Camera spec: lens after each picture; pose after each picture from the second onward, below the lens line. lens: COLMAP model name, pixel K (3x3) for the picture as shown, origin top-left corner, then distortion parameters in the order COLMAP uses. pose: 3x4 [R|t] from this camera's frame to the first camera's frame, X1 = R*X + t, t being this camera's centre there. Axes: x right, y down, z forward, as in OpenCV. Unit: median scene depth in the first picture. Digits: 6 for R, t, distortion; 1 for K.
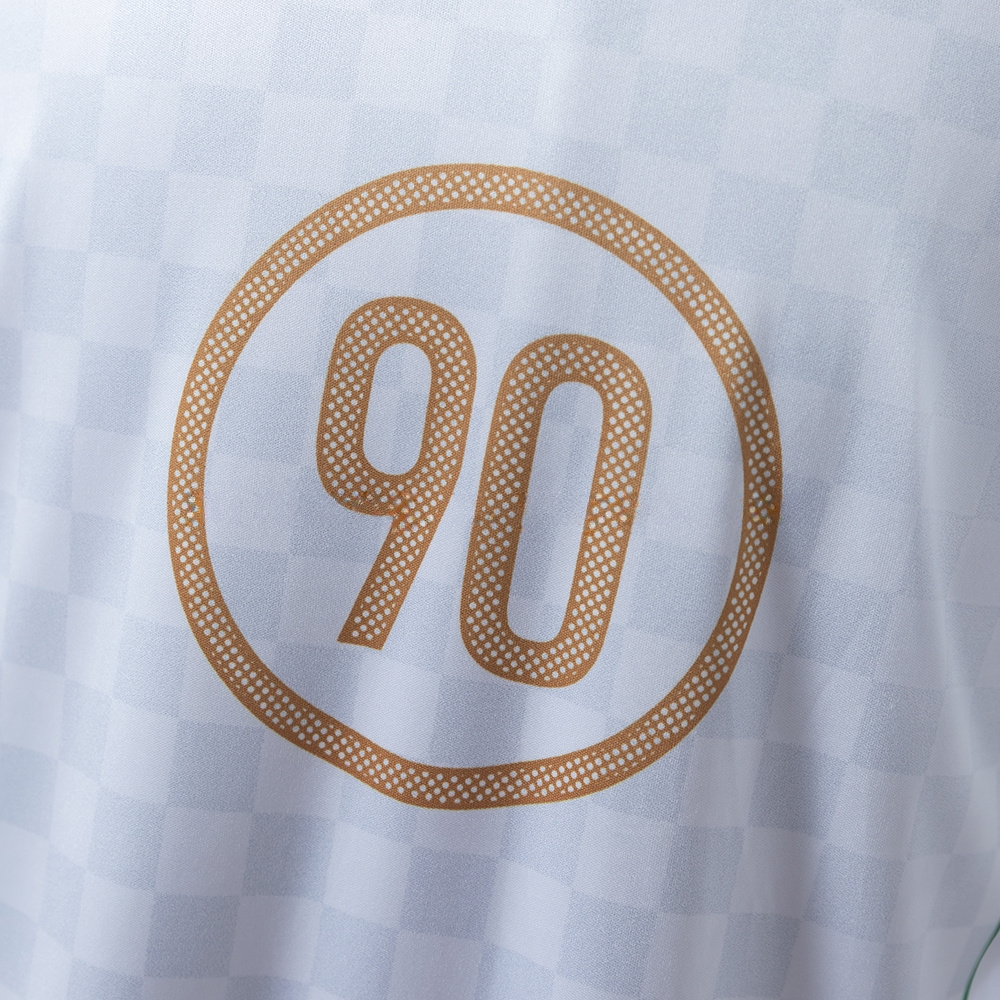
lens RADIAL K [[1681.7, 0, 501.7], [0, 1681.7, 500.2], [0, 0, 1]] dist [0.023826, 0.000000]
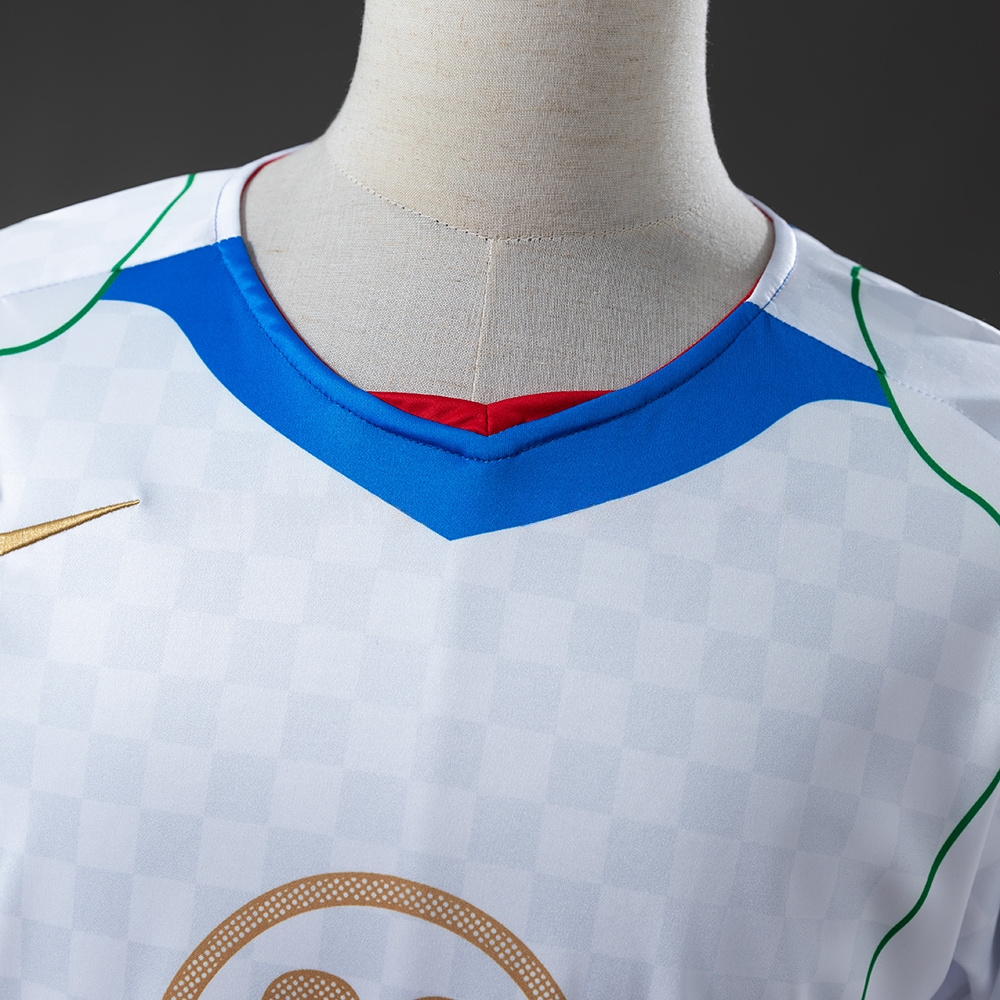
lens RADIAL K [[1681.7, 0, 498.5], [0, 1681.7, 498.6], [0, 0, 1]] dist [0.023826, 0.000000]
pose [[0.997853, -0.035667, 0.054933, 0.032319], [0.037453, 0.998791, -0.031832, -0.453295], [-0.053731, 0.033821, 0.997983, -0.382184]]
